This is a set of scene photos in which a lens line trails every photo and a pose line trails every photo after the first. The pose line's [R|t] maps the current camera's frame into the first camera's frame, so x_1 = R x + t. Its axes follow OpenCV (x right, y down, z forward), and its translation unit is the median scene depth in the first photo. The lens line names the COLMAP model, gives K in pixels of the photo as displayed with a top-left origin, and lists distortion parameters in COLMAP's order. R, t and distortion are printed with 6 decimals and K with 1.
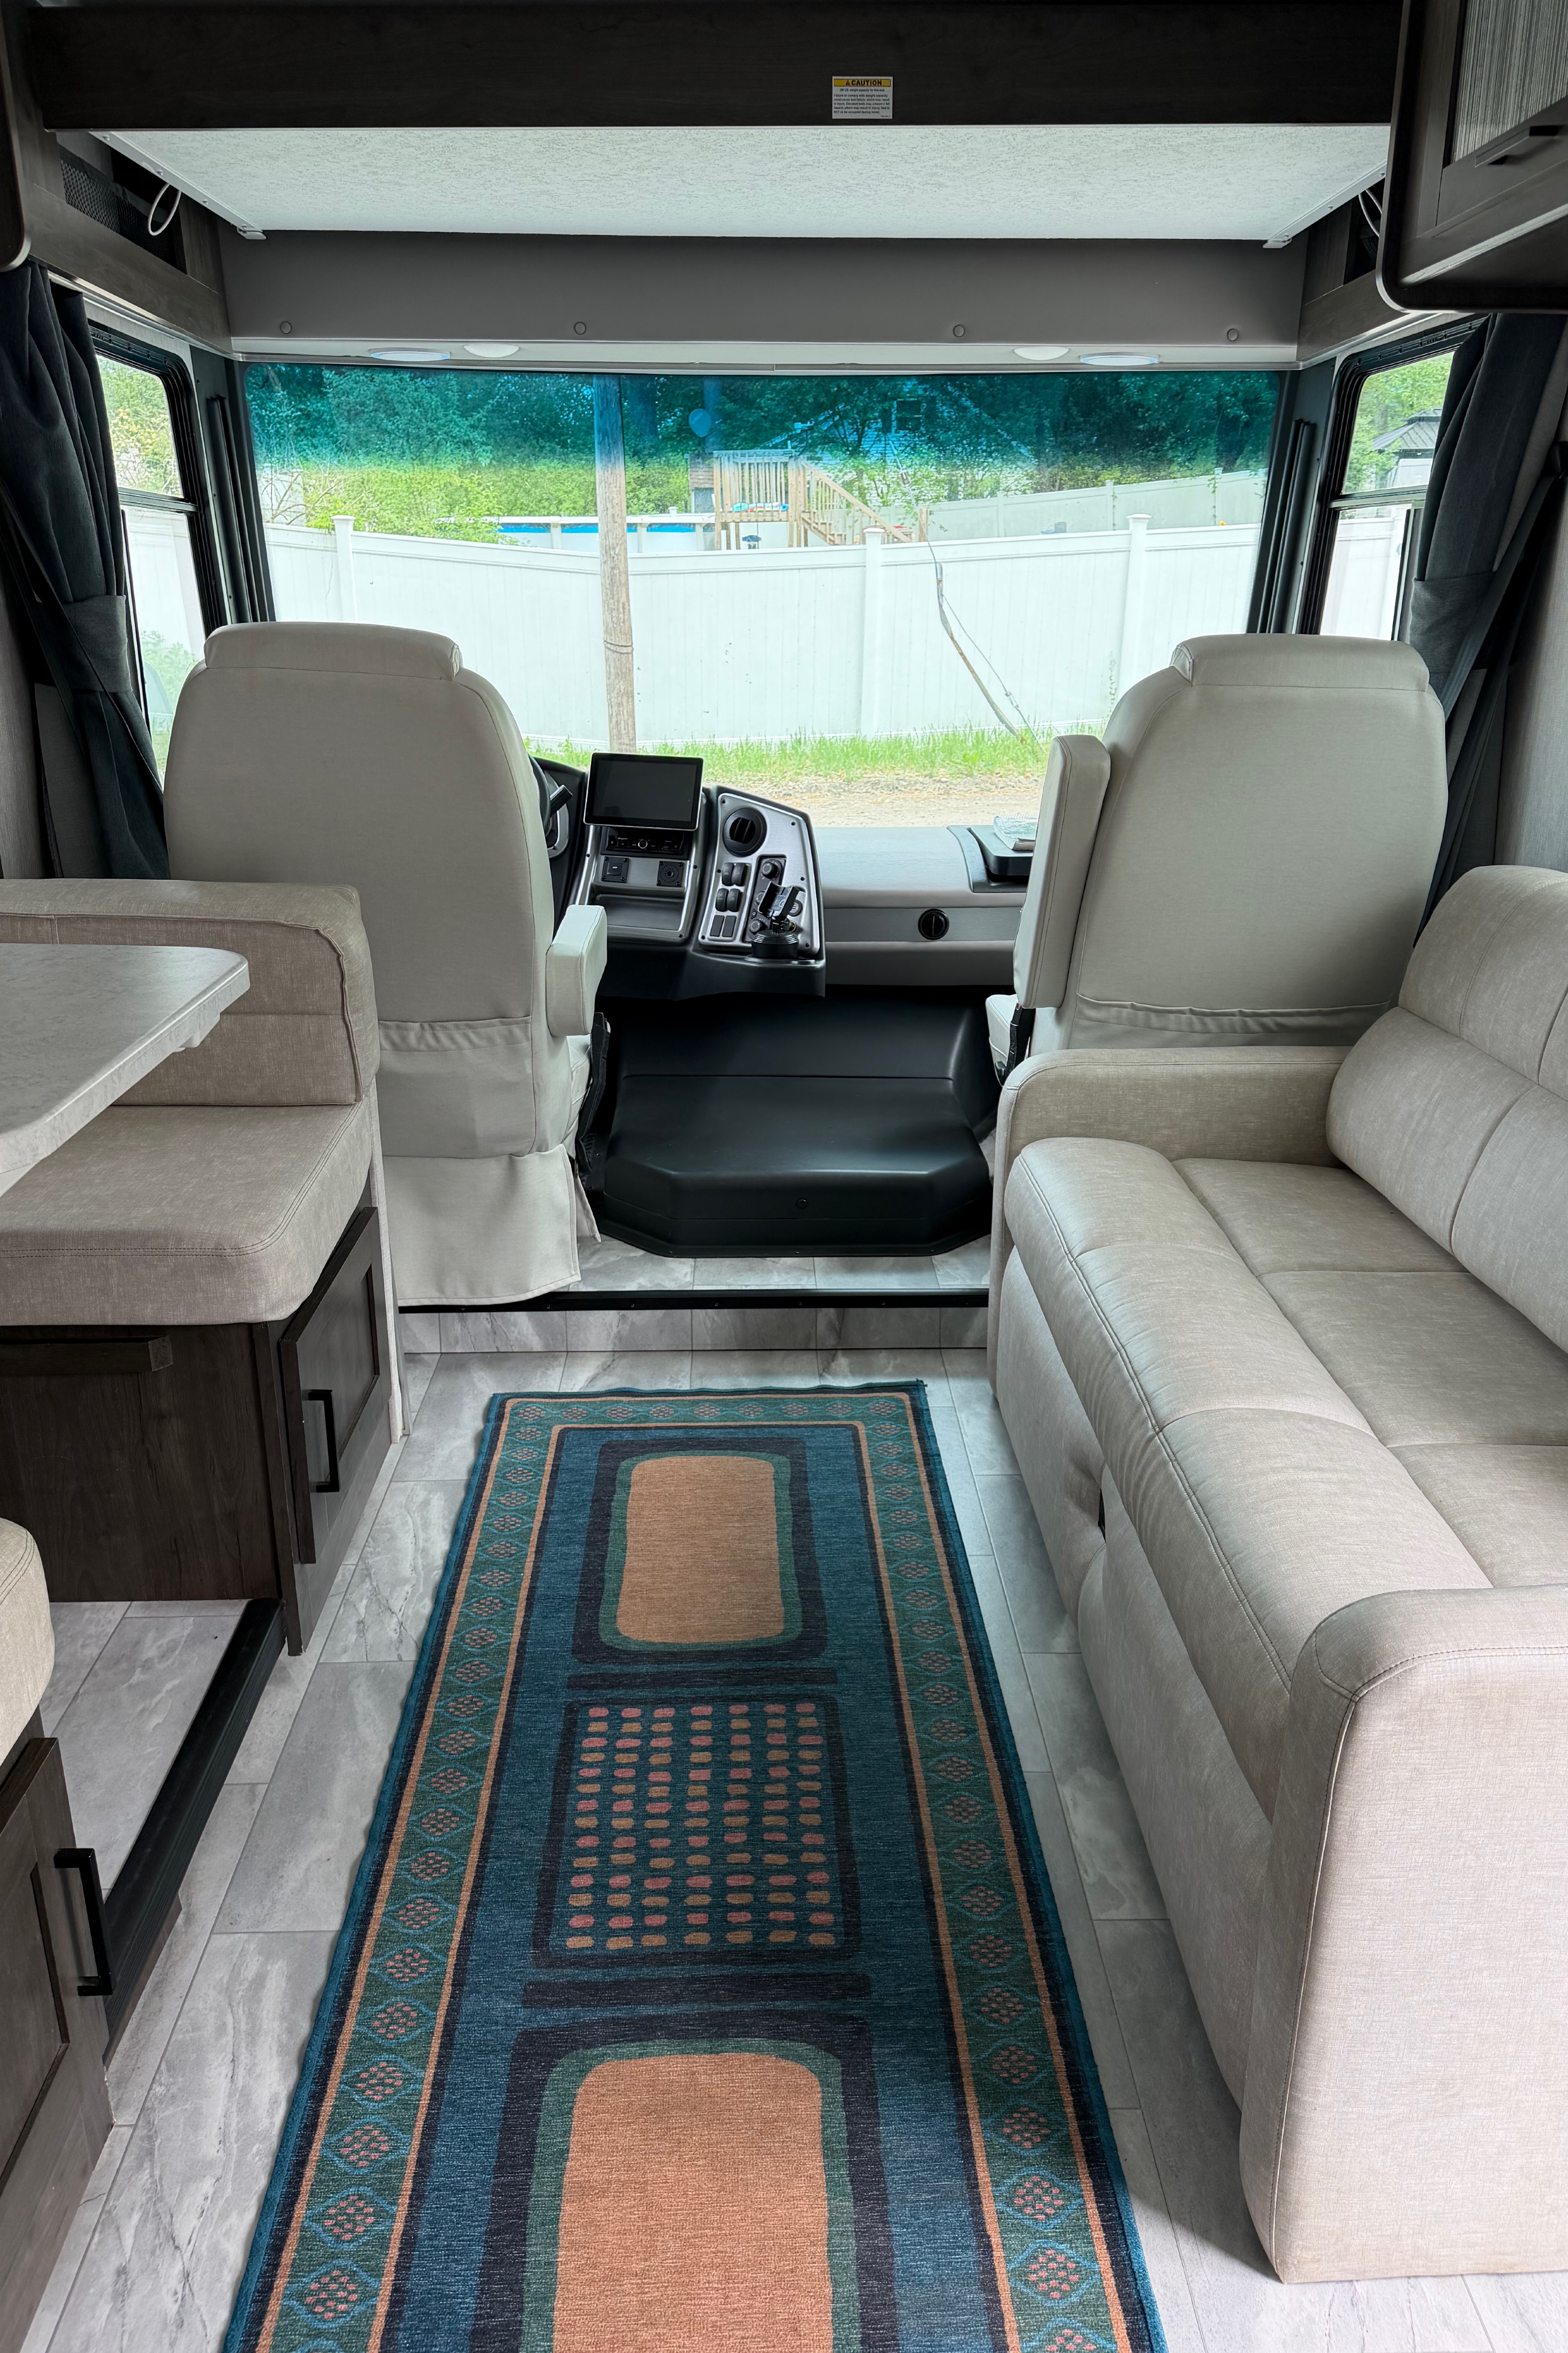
lens RADIAL K [[1630.2, 0, 782.3], [0, 1630.2, 1163.6], [0, 0, 1]] dist [0.122005, -0.176652]
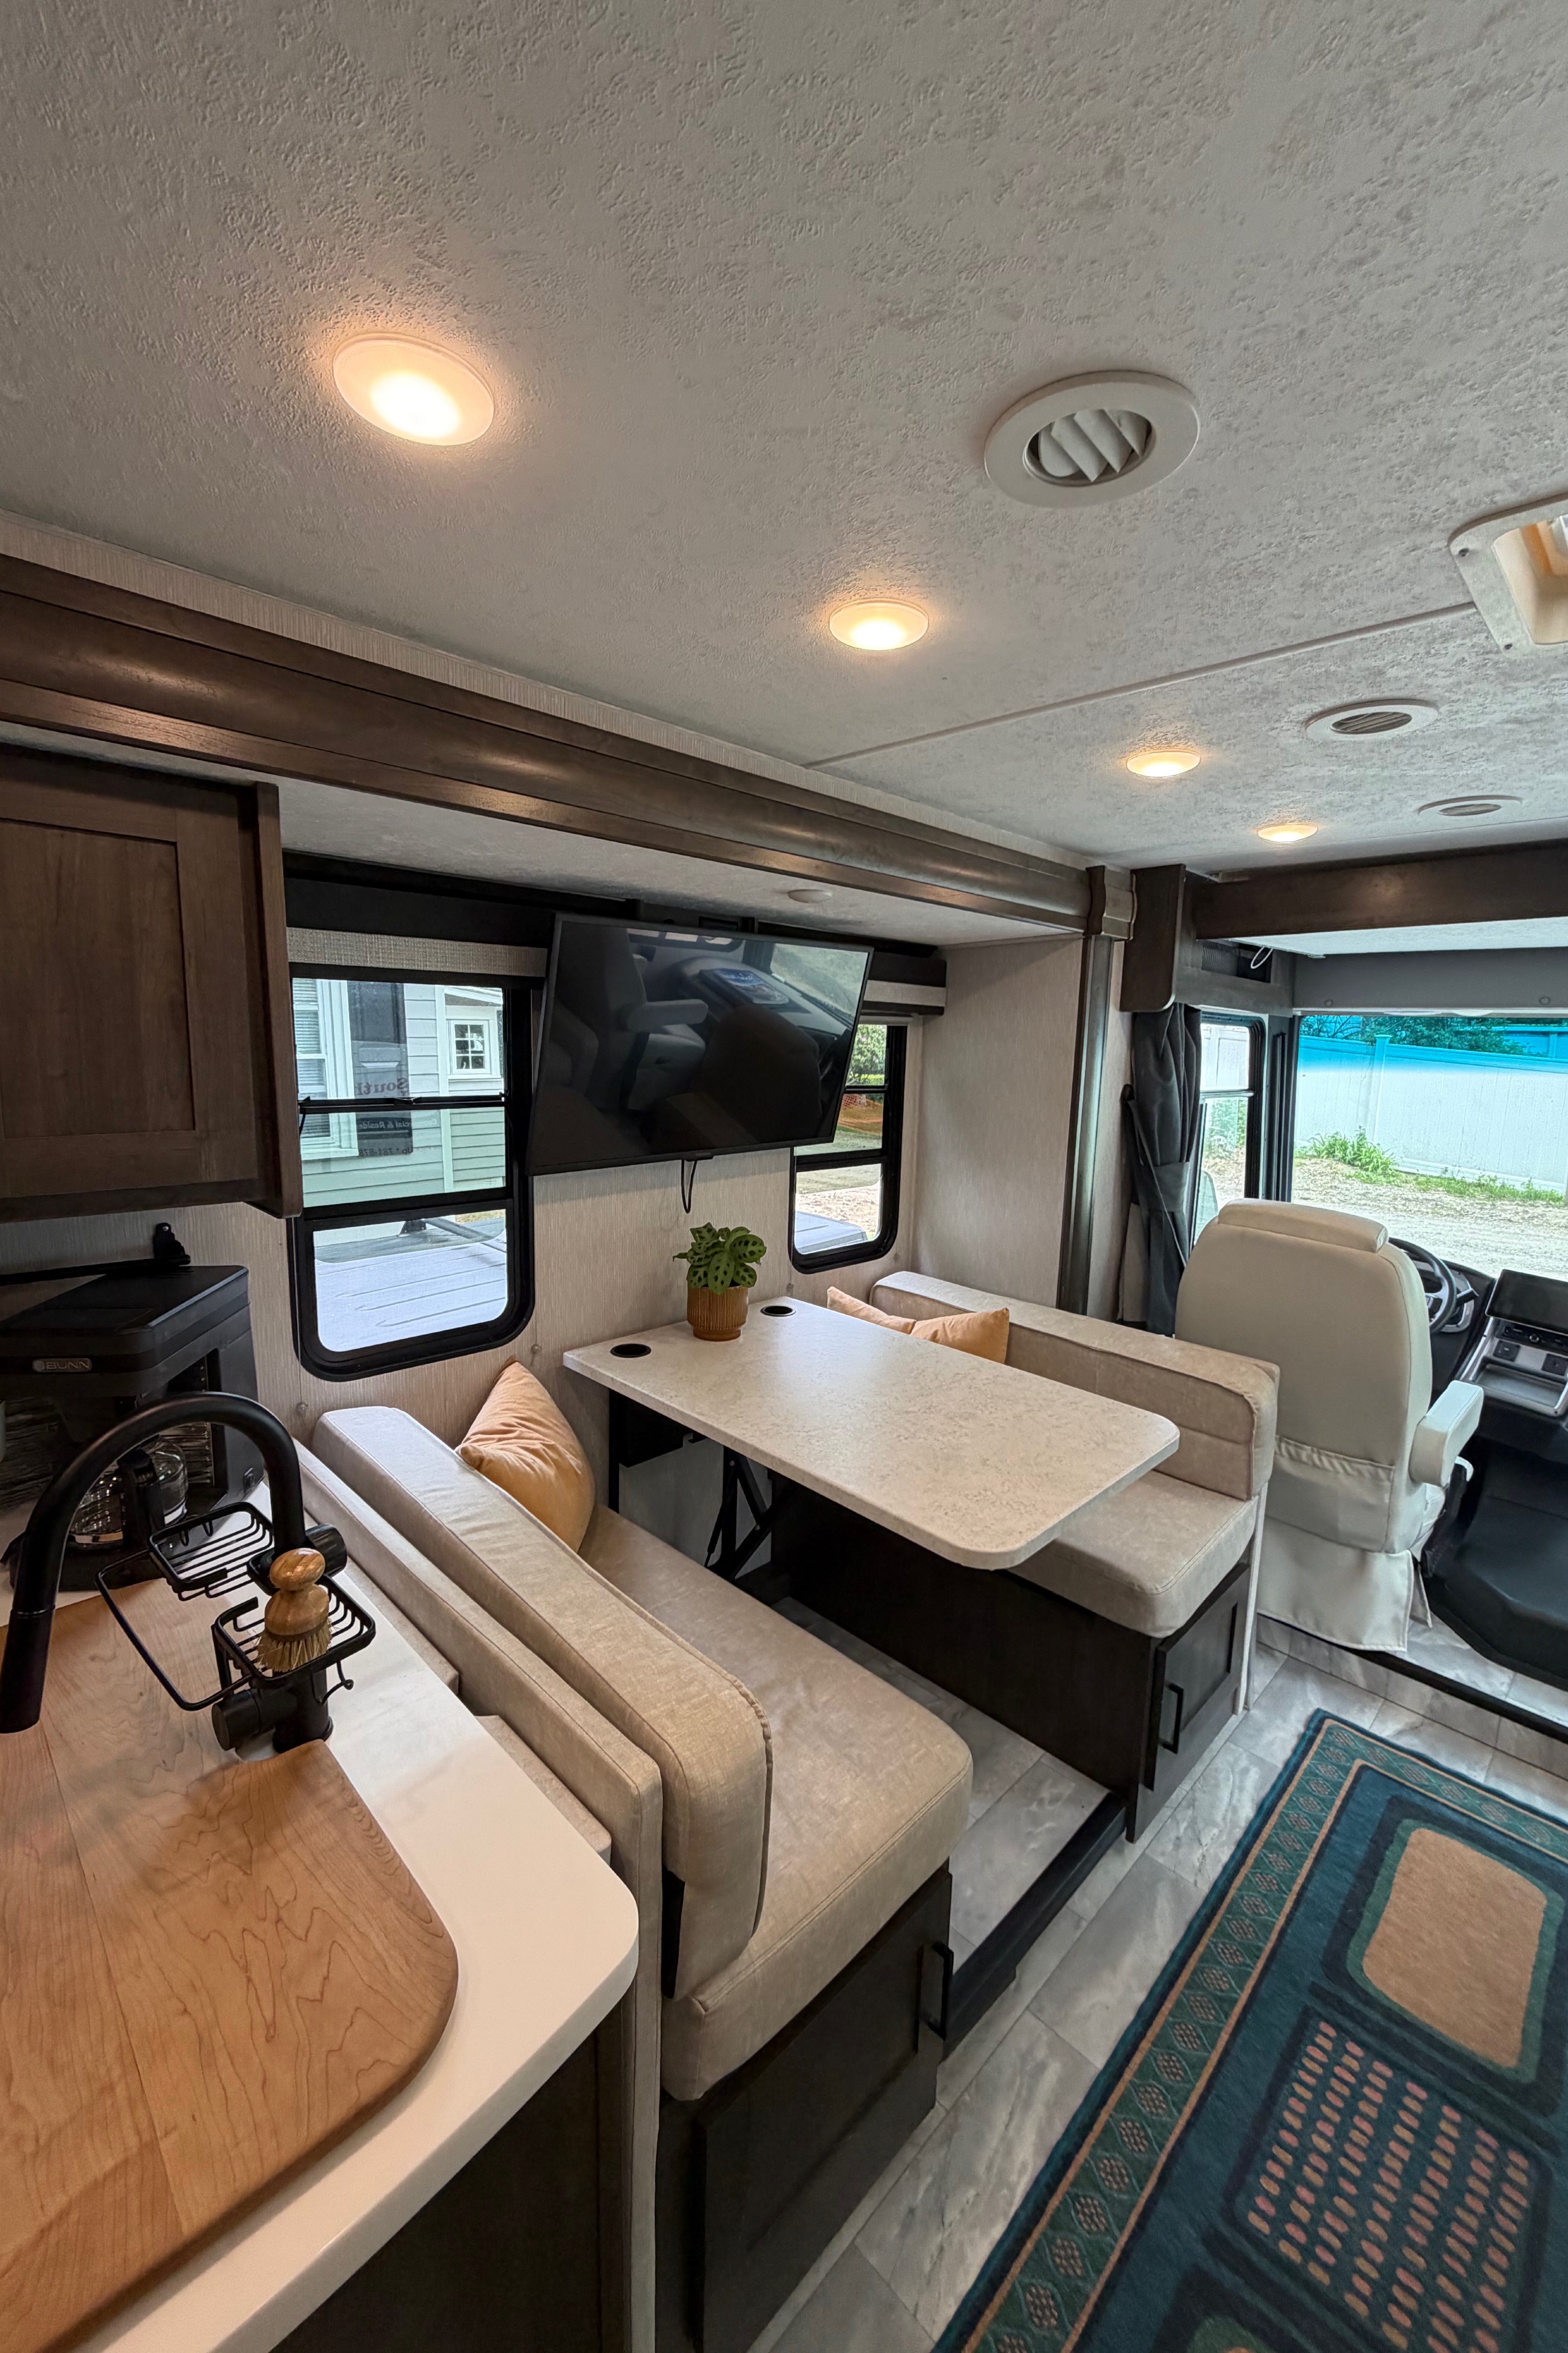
lens RADIAL K [[940.8, 0, 786.6], [0, 940.8, 1169.8], [0, 0, 1]] dist [0.000792, 0.000359]
pose [[0.690448, 0.119077, -0.713514, 0.043427], [-0.262743, 0.960277, -0.093990, -0.135893], [0.673979, 0.252366, 0.694308, -0.017340]]
